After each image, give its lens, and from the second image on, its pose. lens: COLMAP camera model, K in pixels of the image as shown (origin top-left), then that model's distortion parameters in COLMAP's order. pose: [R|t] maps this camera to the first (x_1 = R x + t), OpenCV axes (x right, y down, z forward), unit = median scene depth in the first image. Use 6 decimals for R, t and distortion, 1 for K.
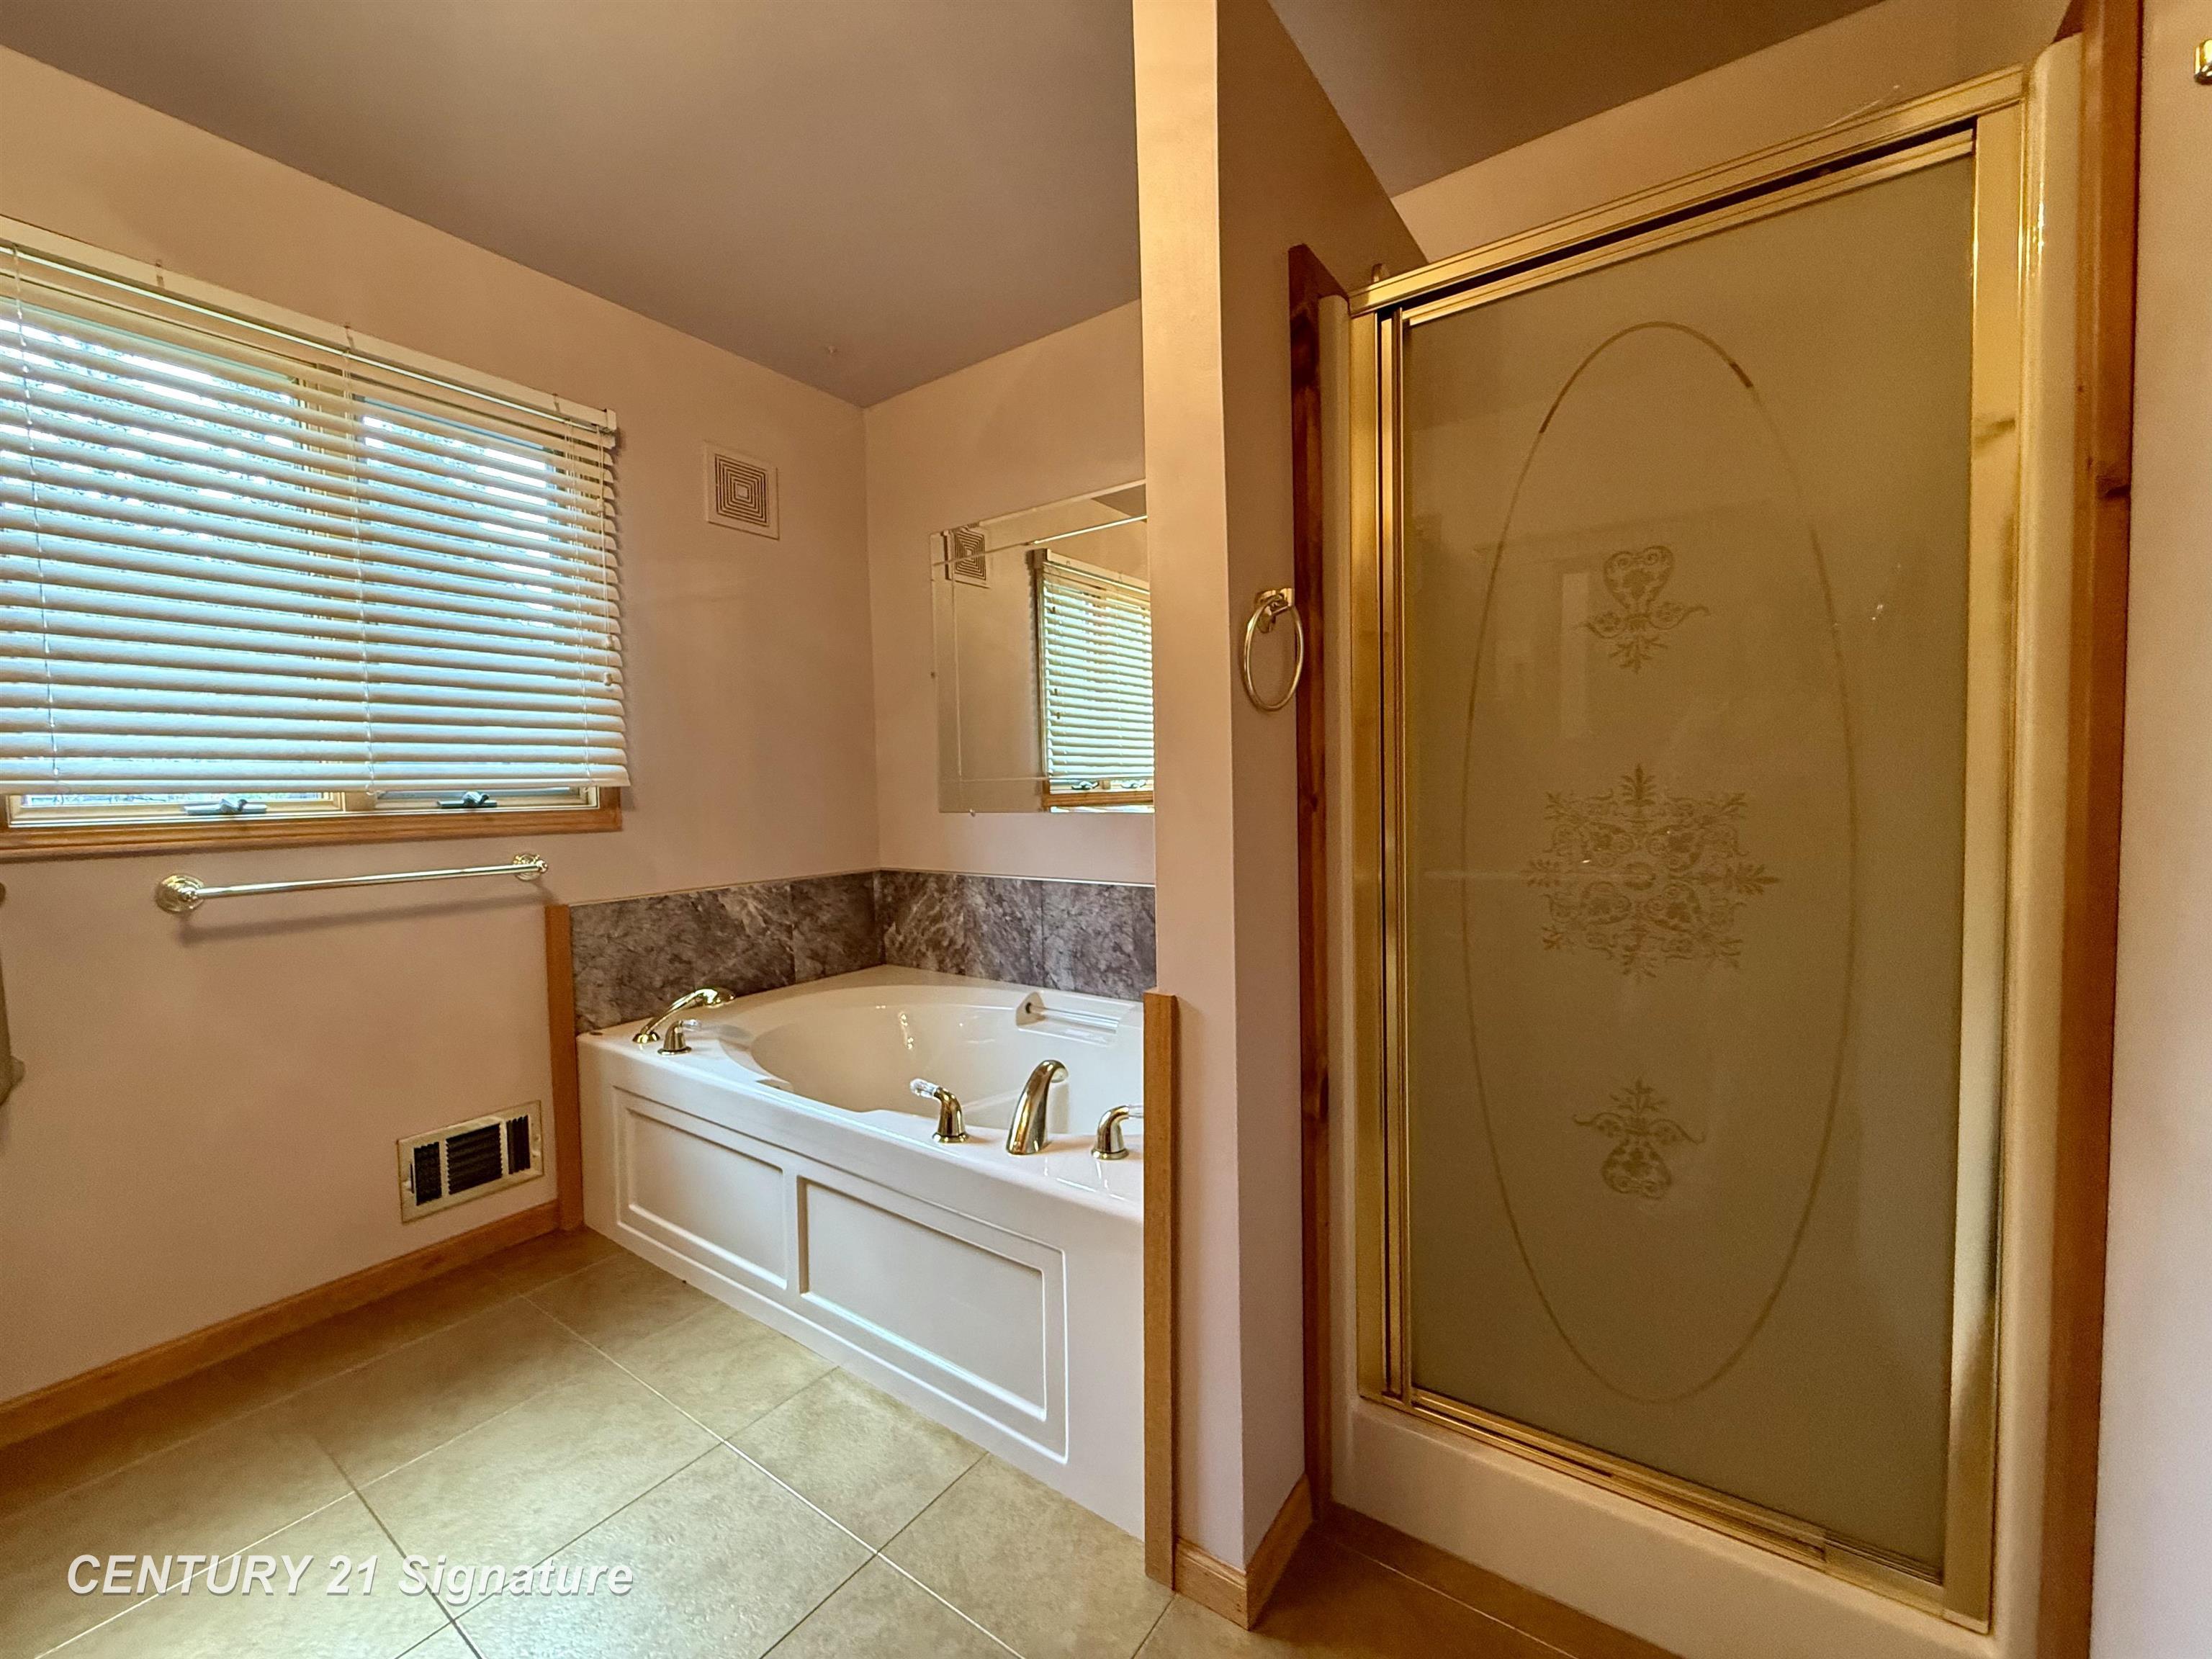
lens RADIAL K [[884.0, 0, 1129.9], [0, 884.0, 814.2], [0, 0, 1]] dist [0.000127, -0.000128]
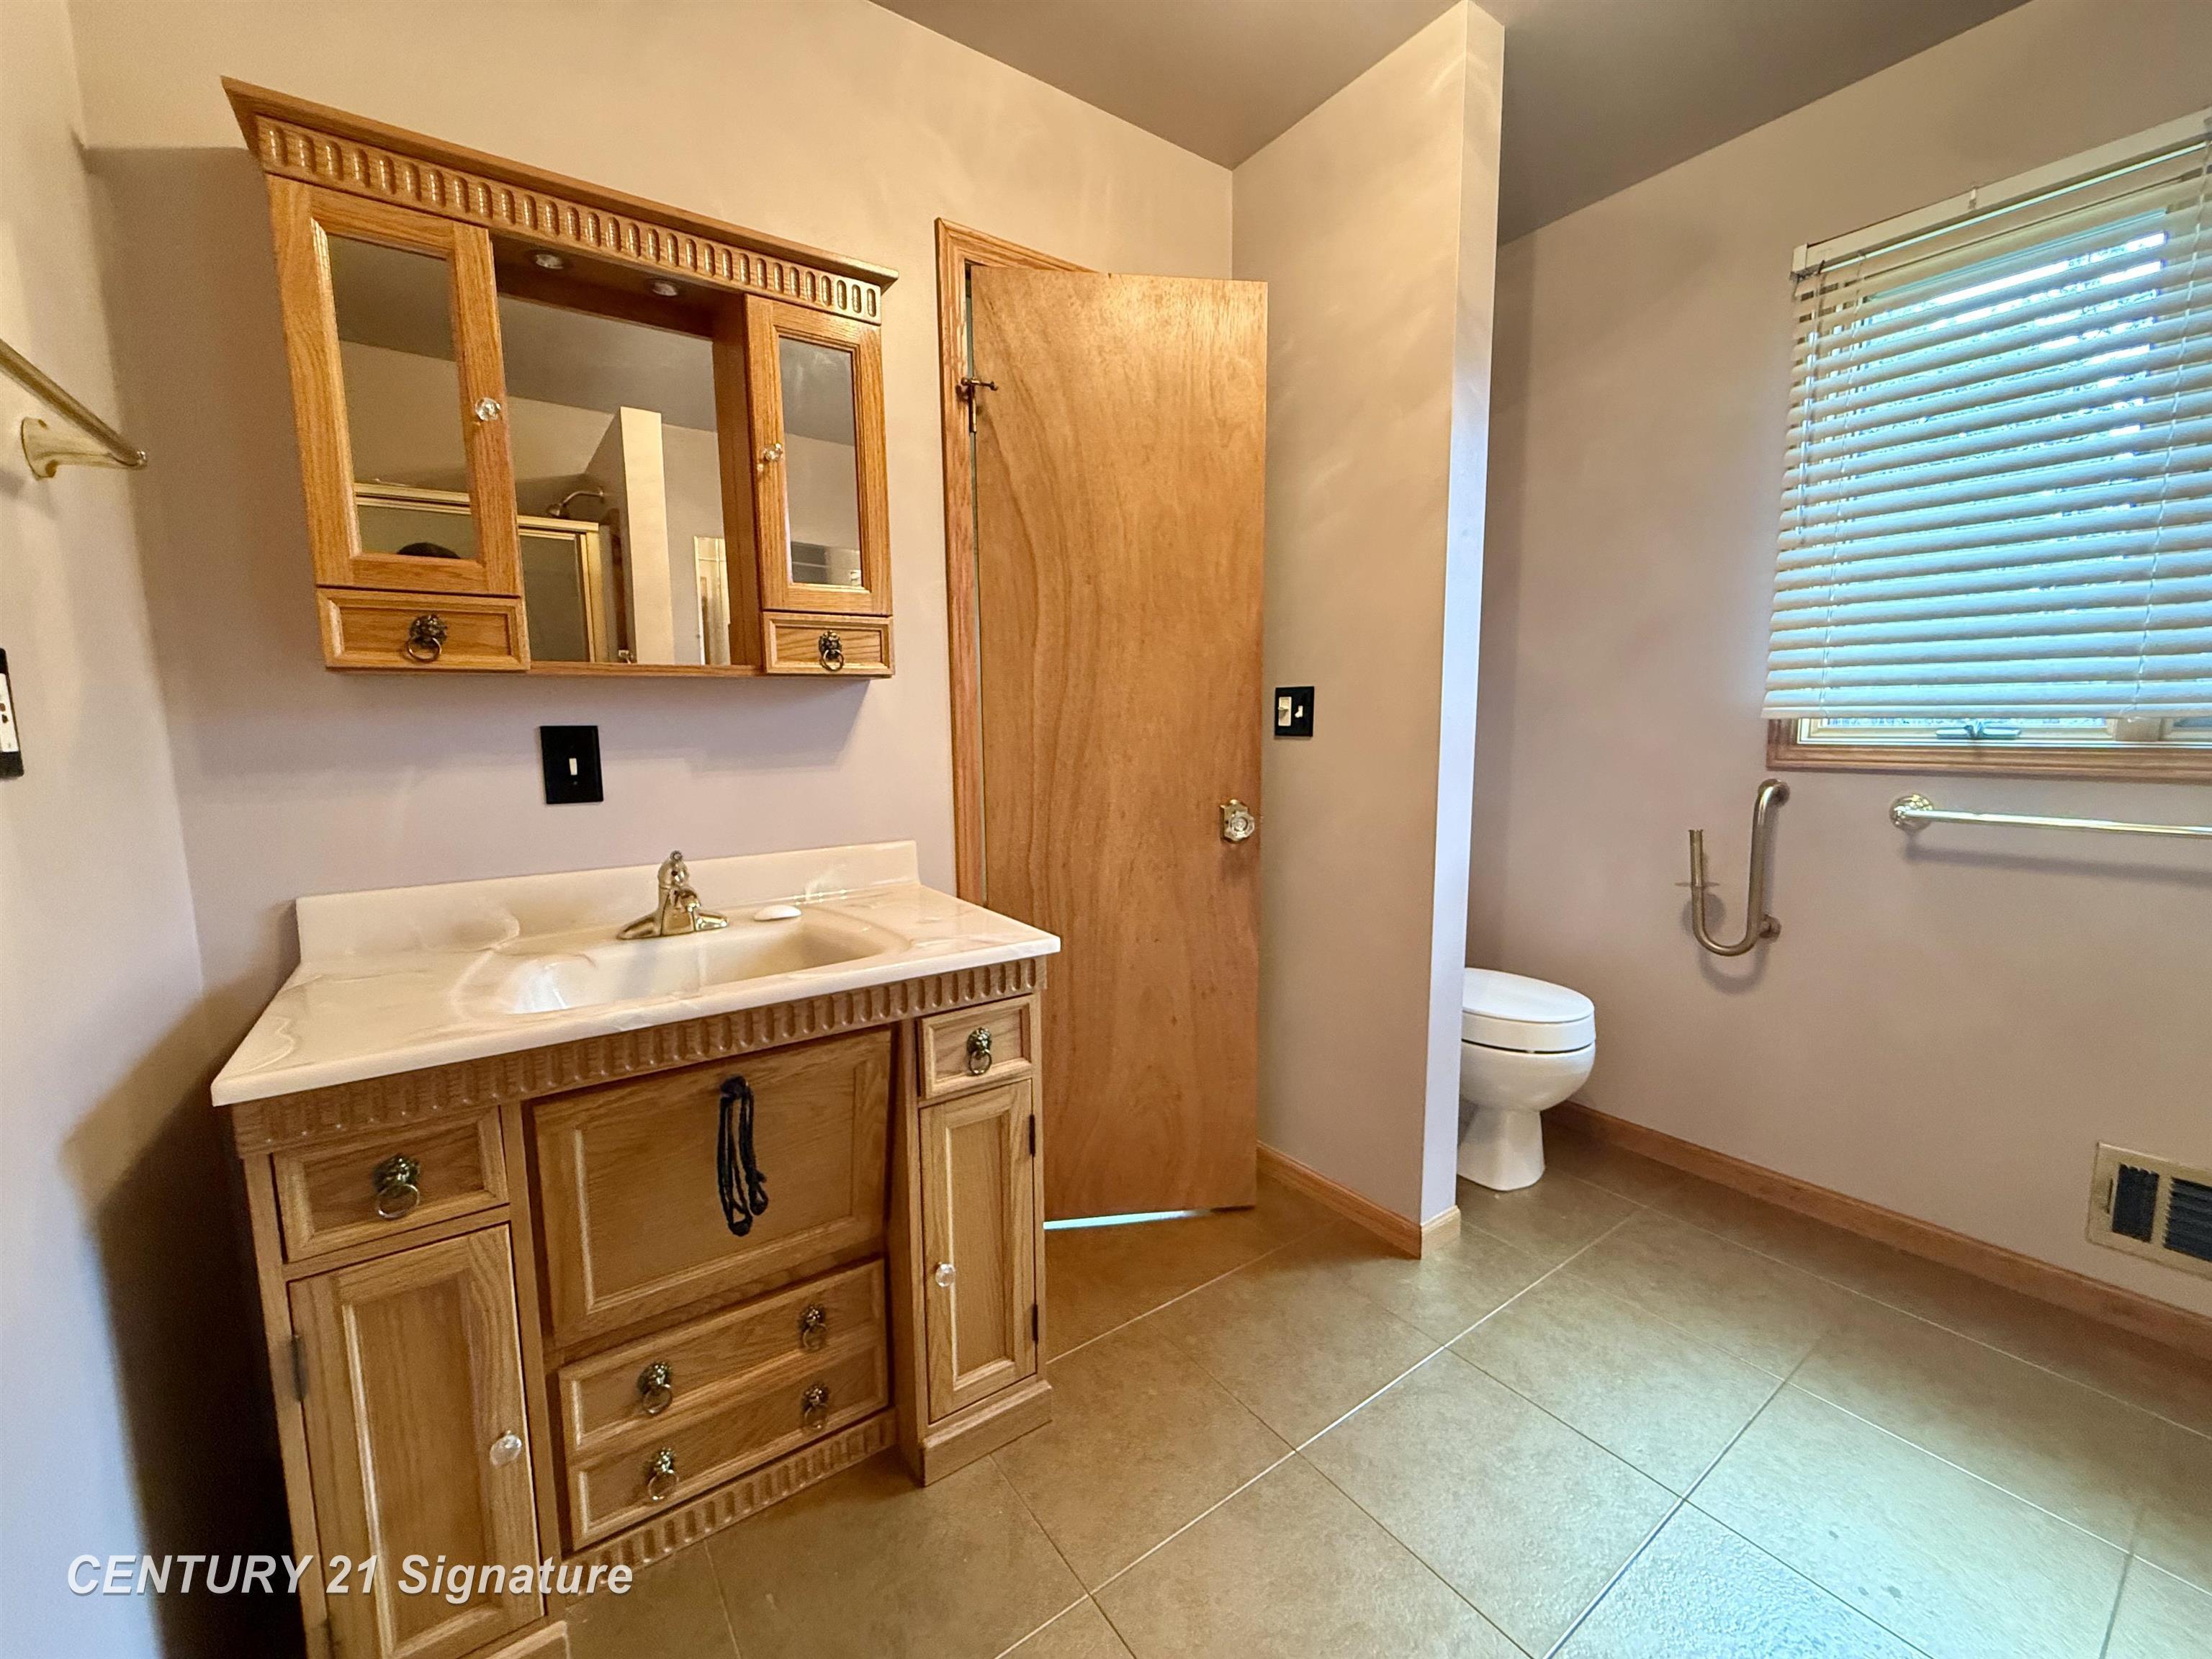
lens RADIAL K [[889.0, 0, 1105.3], [0, 889.0, 824.5], [0, 0, 1]] dist [0.000260, -0.000710]
pose [[-0.344954, 0.125637, -0.930173, 0.251553], [-0.019825, 0.989805, 0.141044, -0.026604], [0.938410, 0.067095, -0.338947, 0.431967]]
